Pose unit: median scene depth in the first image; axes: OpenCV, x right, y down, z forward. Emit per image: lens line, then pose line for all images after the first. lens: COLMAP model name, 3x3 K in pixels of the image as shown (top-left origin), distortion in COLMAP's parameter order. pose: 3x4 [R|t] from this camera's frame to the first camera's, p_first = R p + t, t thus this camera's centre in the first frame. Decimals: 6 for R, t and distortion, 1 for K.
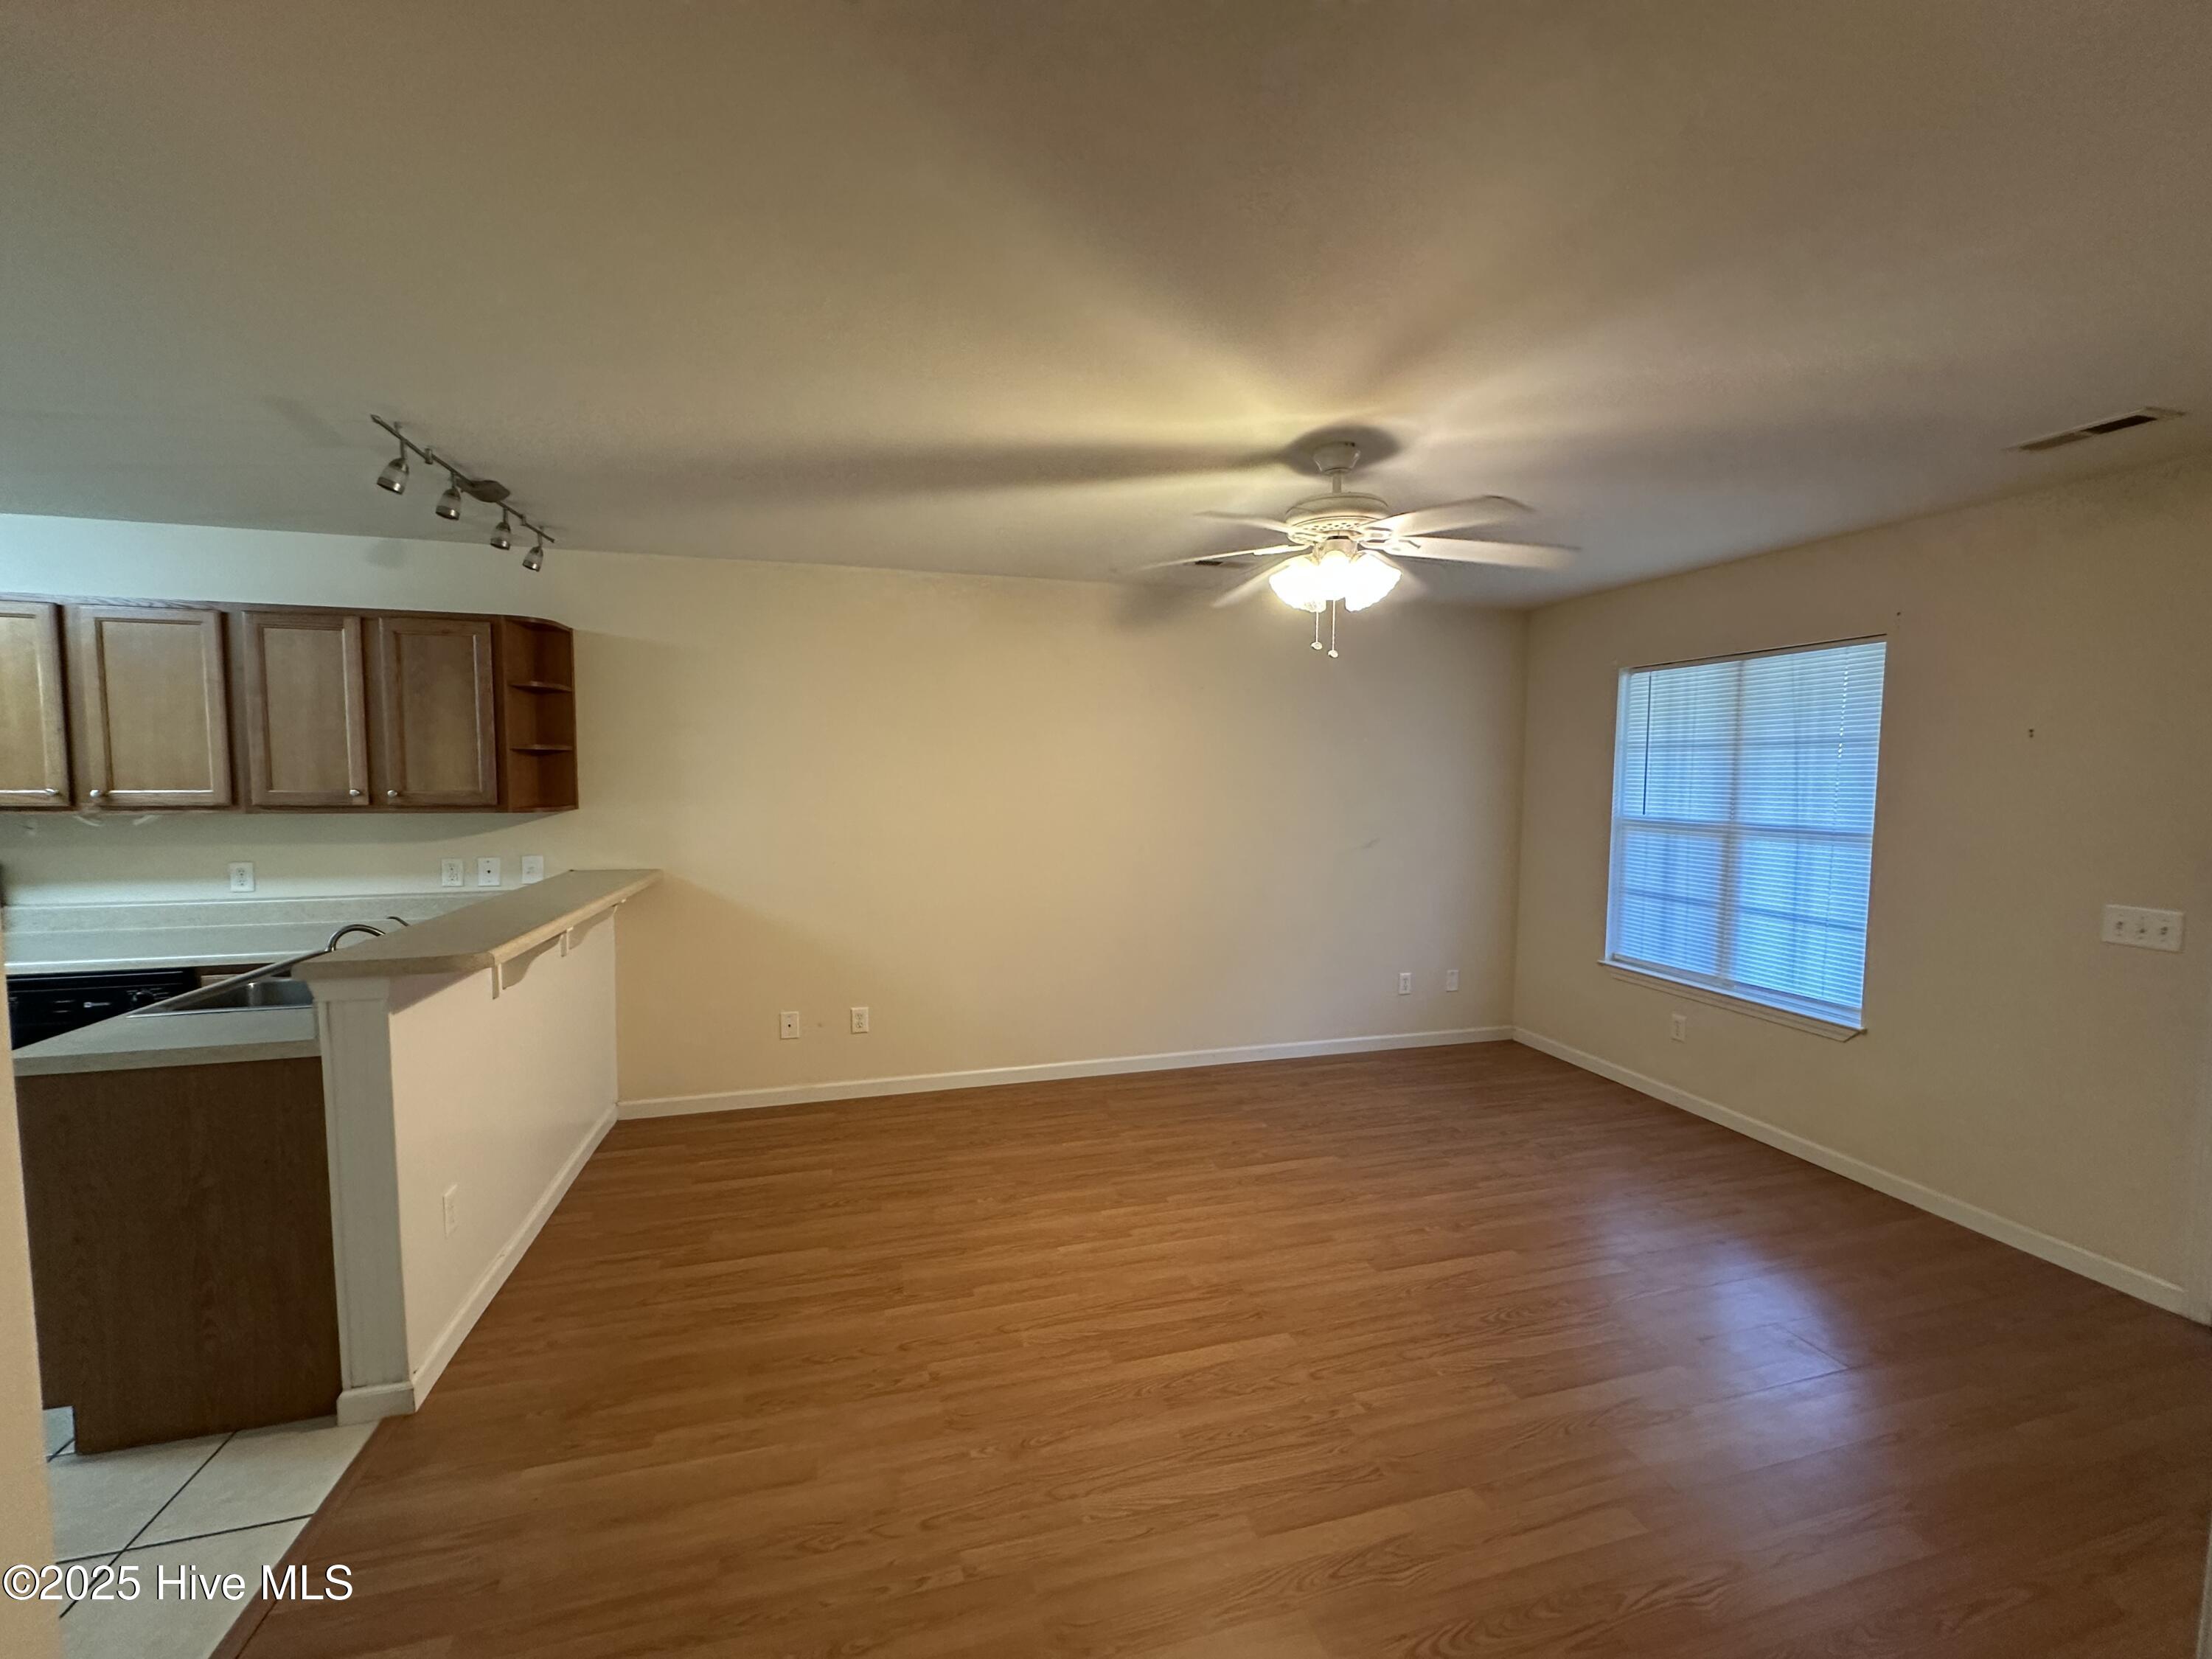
lens RADIAL K [[887.9, 0, 1106.4], [0, 887.9, 828.0], [0, 0, 1]] dist [-0.003358, -0.000118]
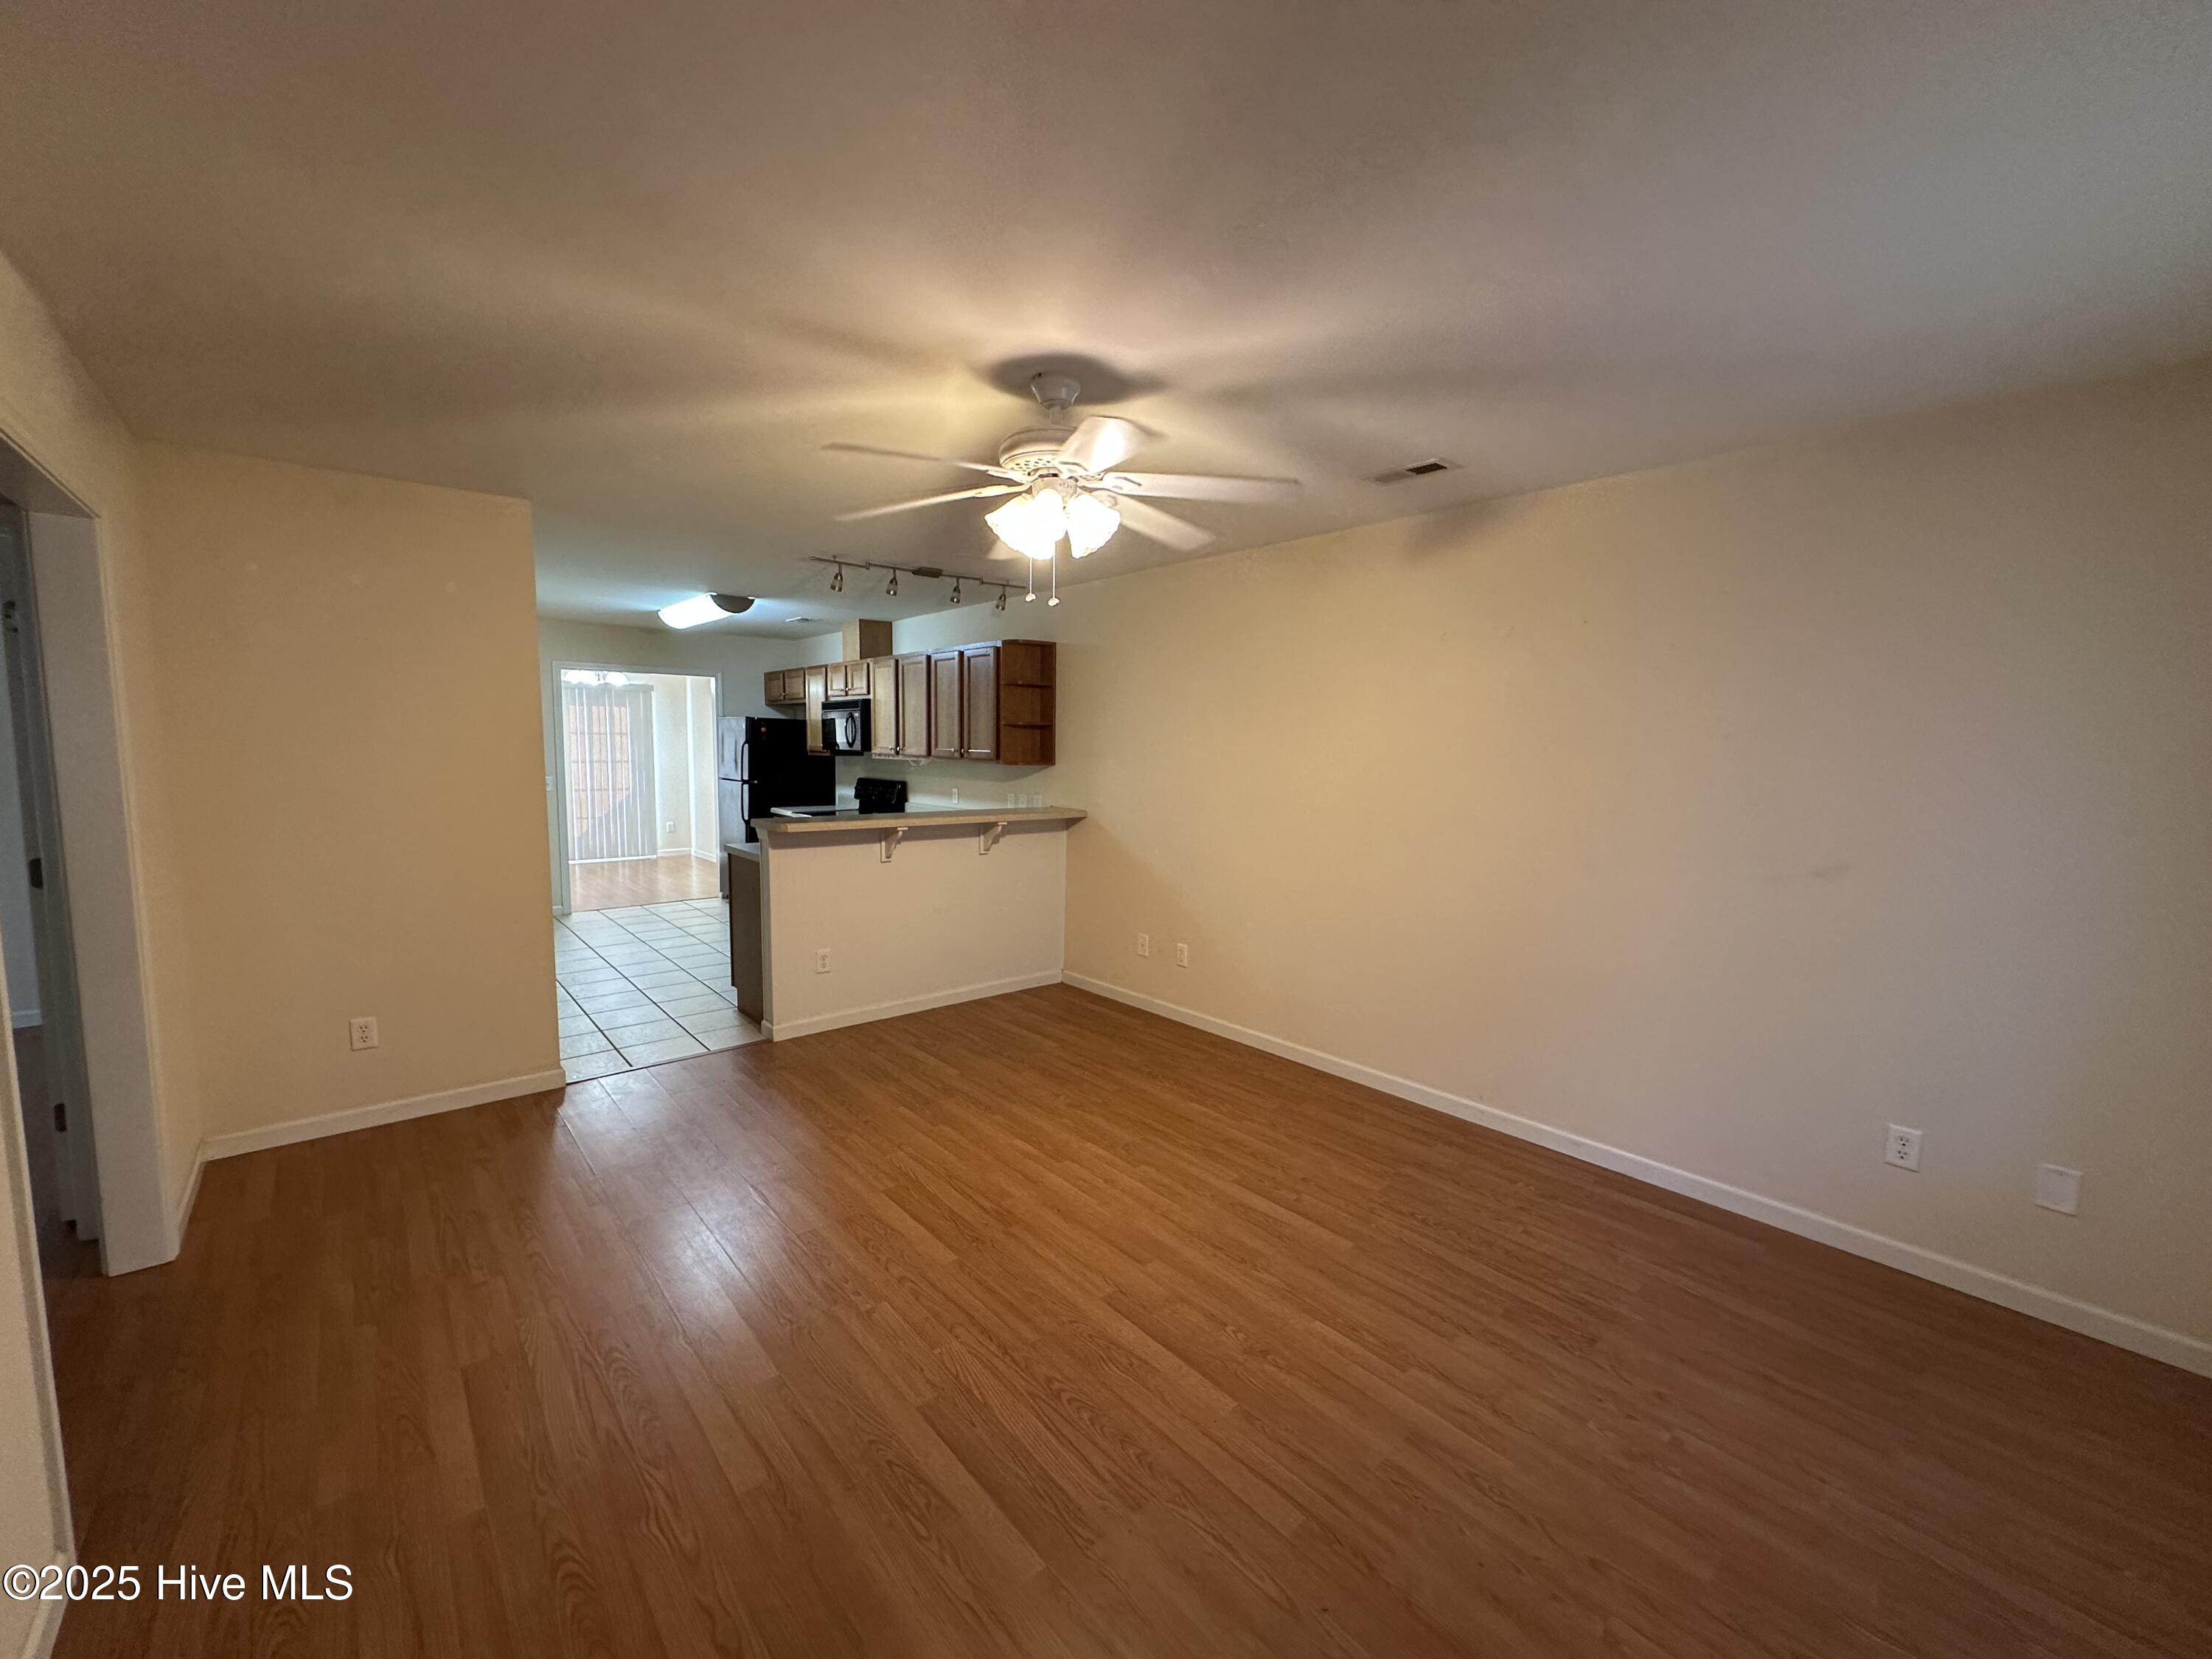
lens RADIAL K [[887.9, 0, 1100.0], [0, 887.9, 827.1], [0, 0, 1]] dist [-0.003358, -0.000118]
pose [[0.417589, 0.085728, -0.904583, 0.850889], [-0.071808, 0.995539, 0.061199, -0.015291], [0.905794, 0.039401, 0.421882, 0.489242]]
